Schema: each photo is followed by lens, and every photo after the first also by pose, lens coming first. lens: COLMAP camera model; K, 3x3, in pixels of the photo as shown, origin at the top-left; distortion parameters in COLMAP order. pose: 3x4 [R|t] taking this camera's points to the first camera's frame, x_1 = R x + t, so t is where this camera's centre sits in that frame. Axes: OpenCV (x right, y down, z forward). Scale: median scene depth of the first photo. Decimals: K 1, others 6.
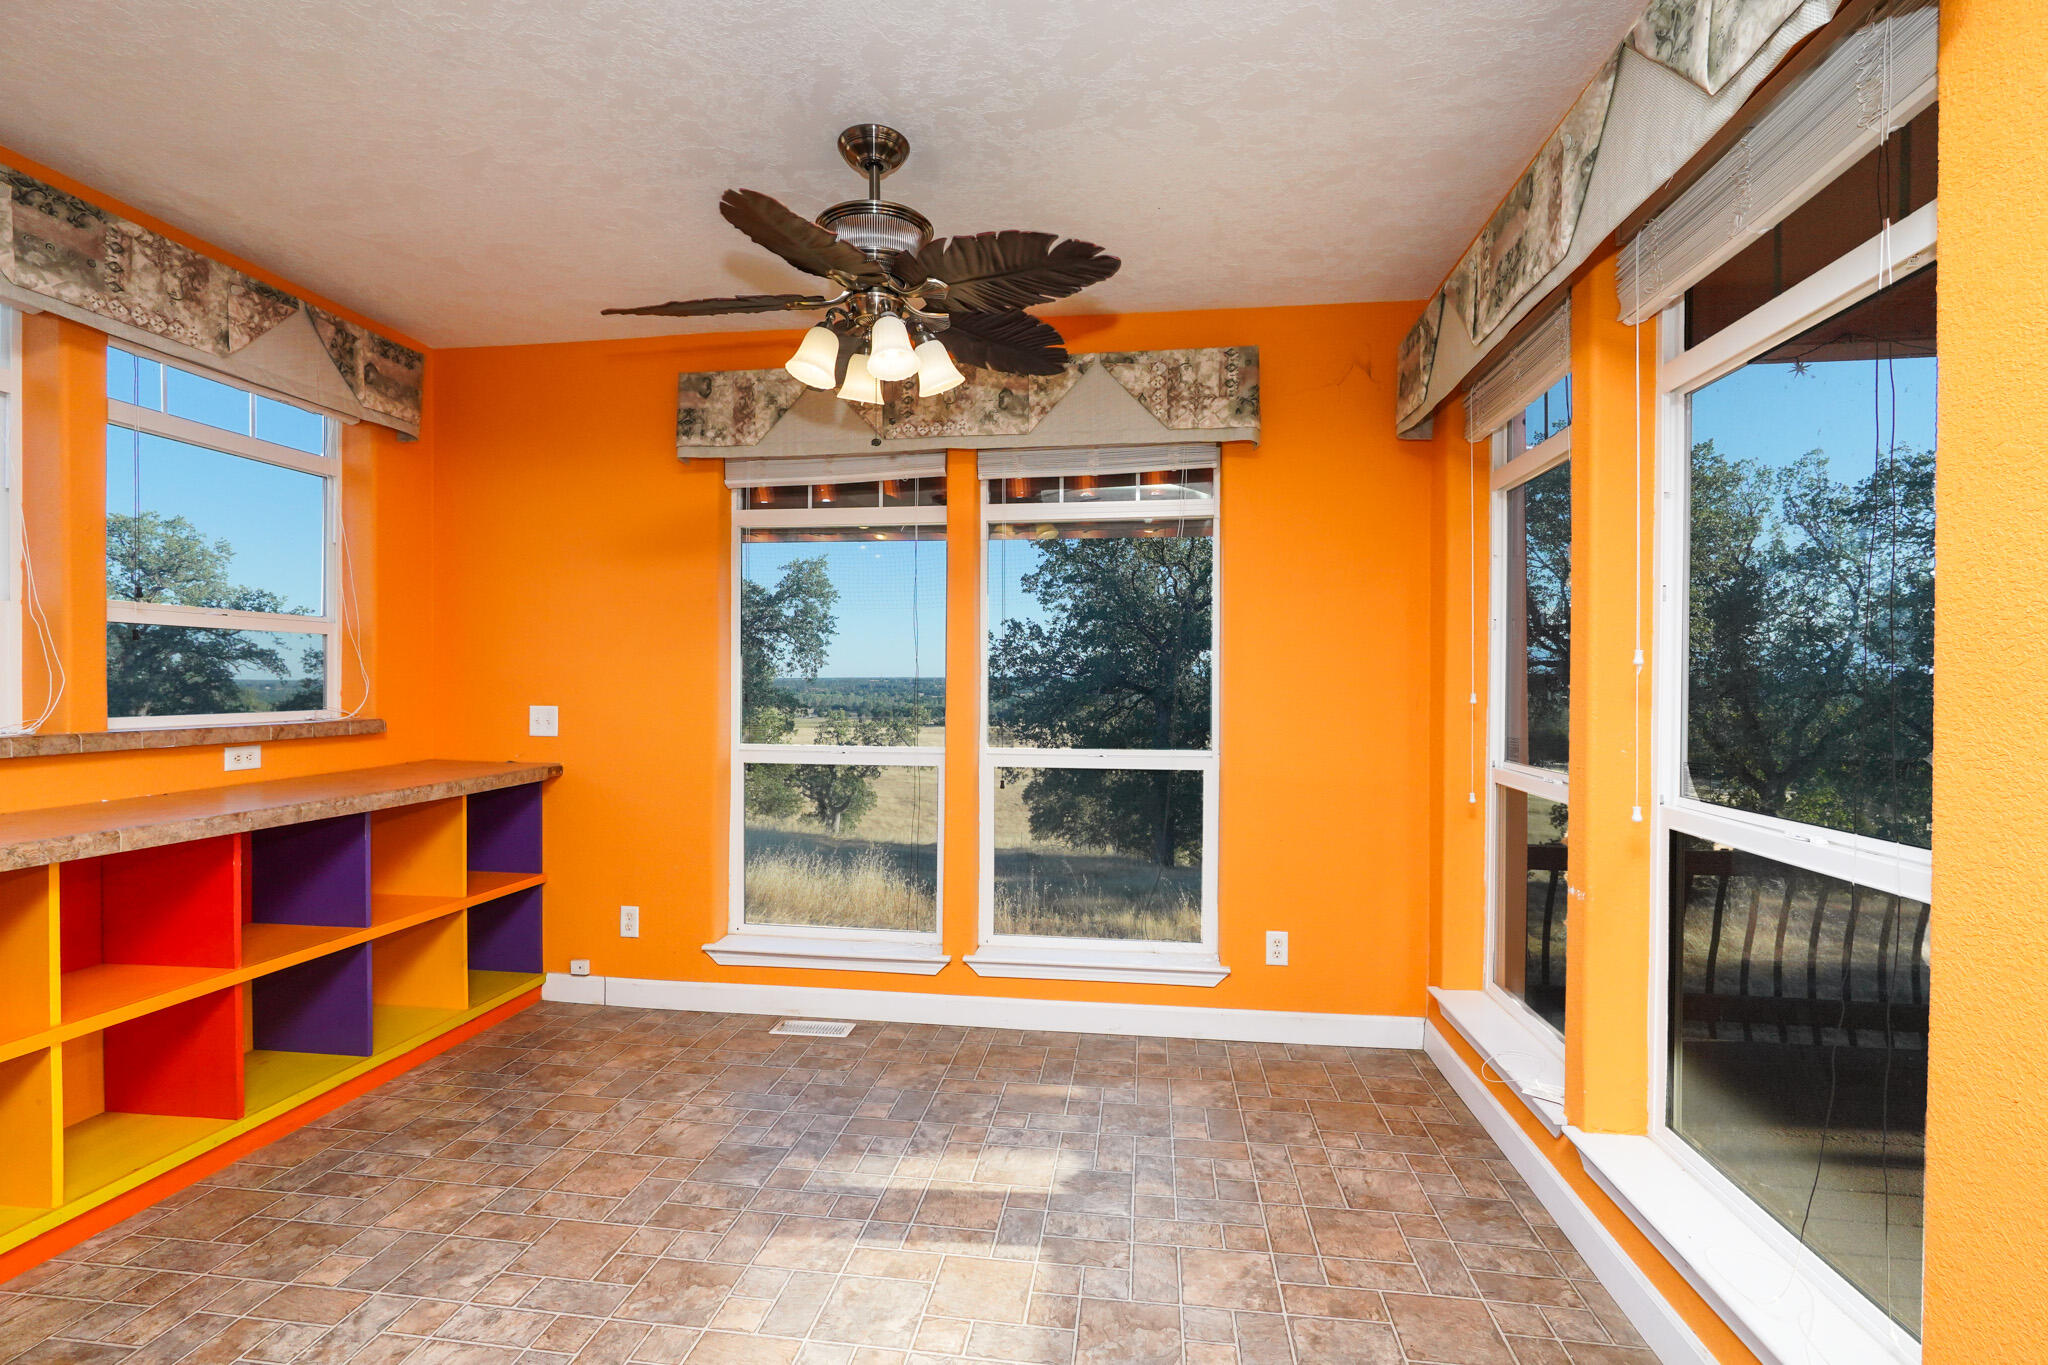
lens RADIAL K [[955.3, 0, 1024.6], [0, 955.3, 685.8], [0, 0, 1]] dist [-0.009973, 0.003672]
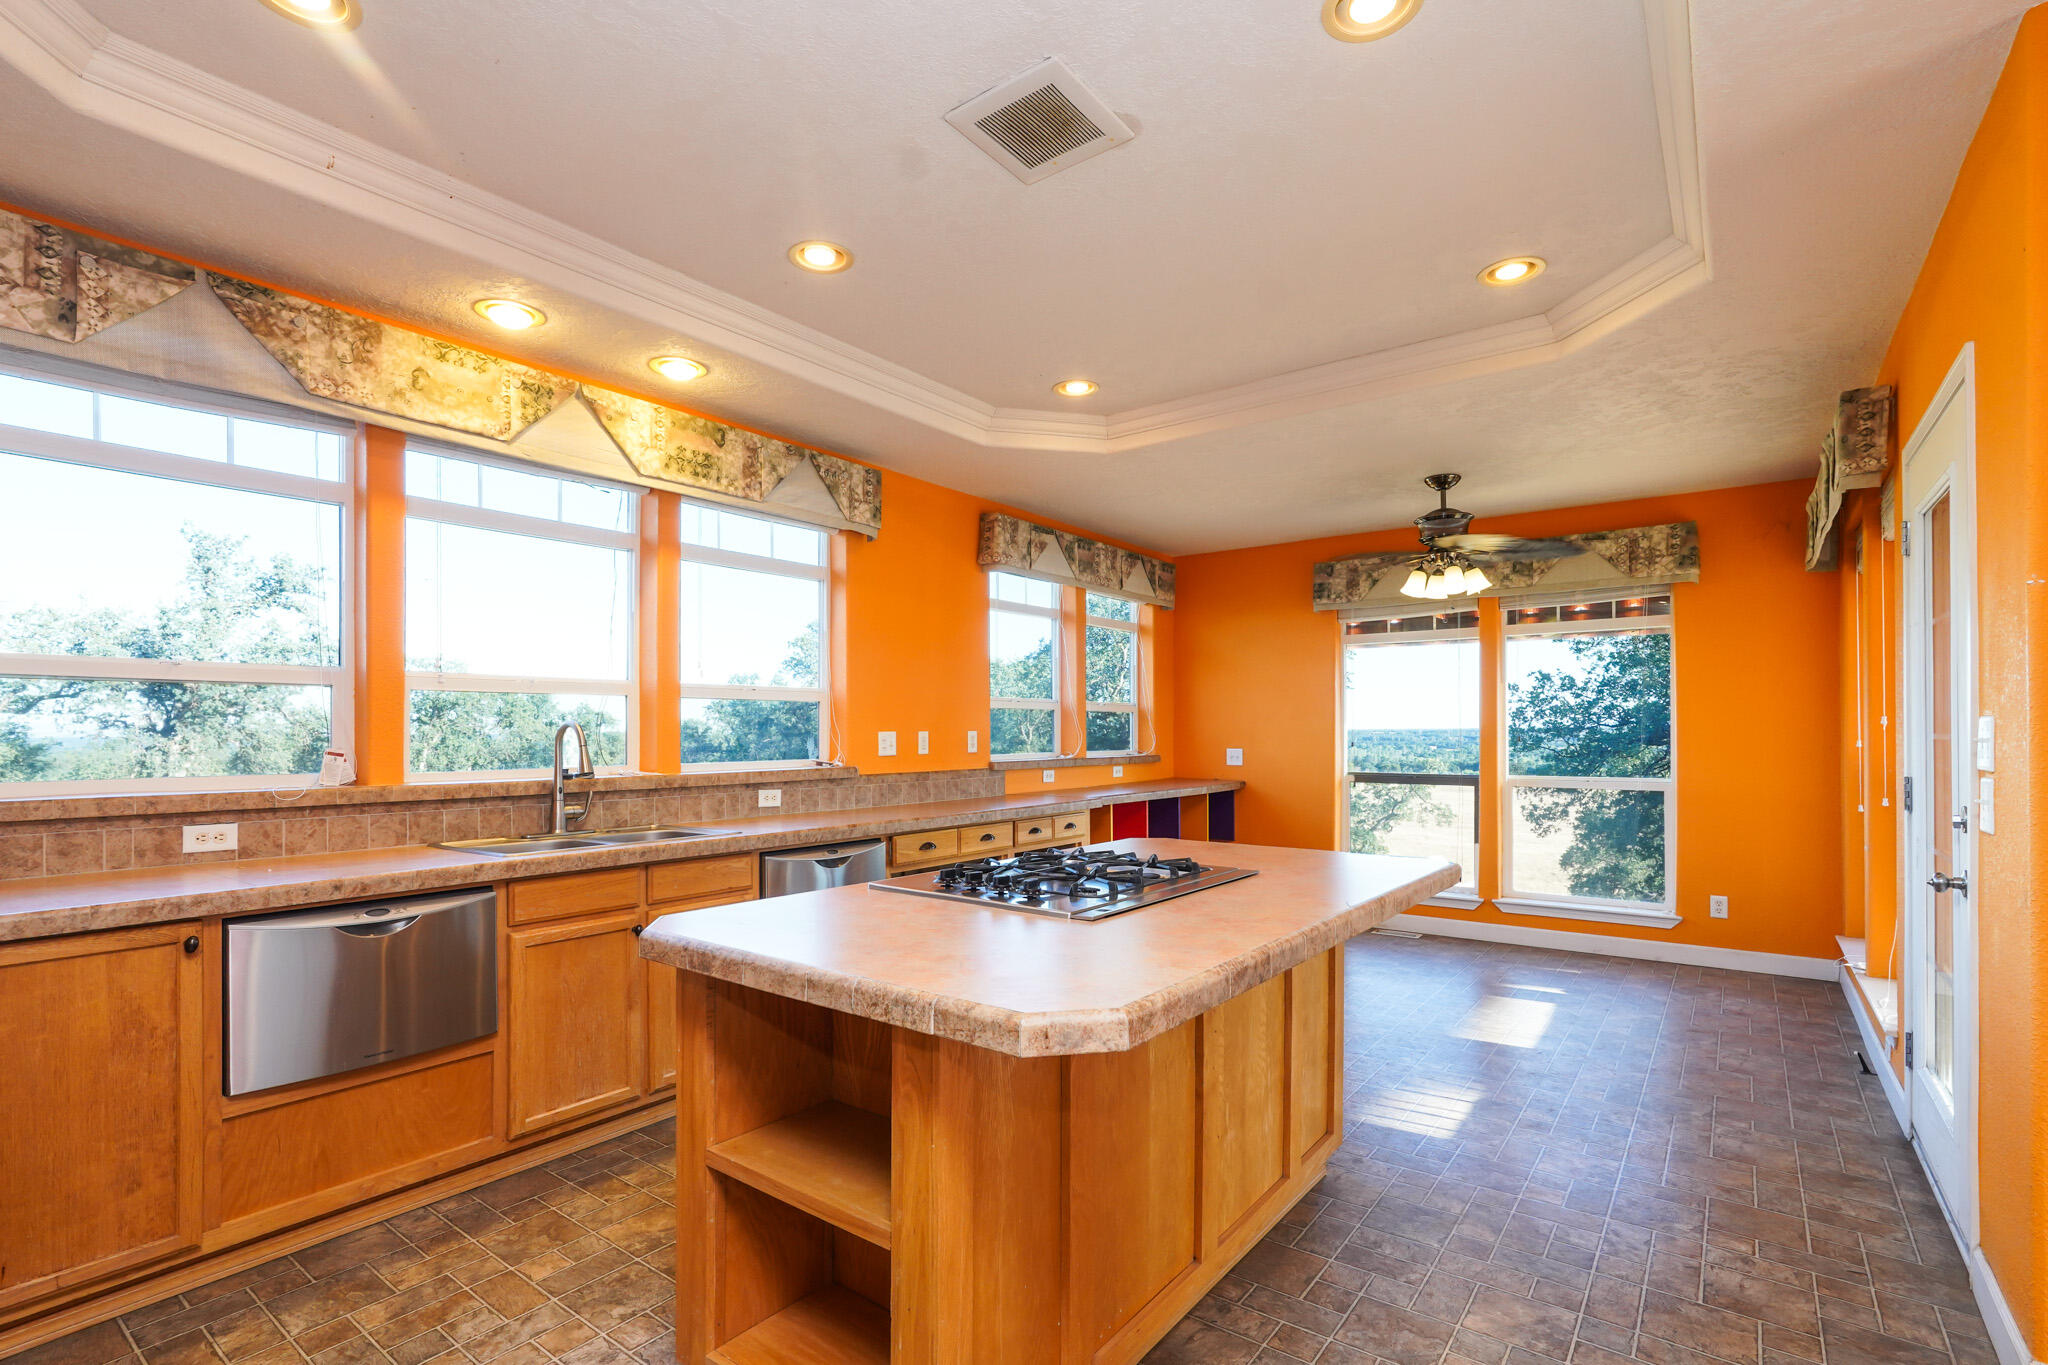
lens RADIAL K [[955.3, 0, 1015.3], [0, 955.3, 733.3], [0, 0, 1]] dist [-0.009973, 0.003672]
pose [[0.866869, -0.005713, -0.498504, 0.046341], [0.002967, 0.999976, -0.006302, 0.002769], [0.498527, 0.003984, 0.866865, -0.861259]]
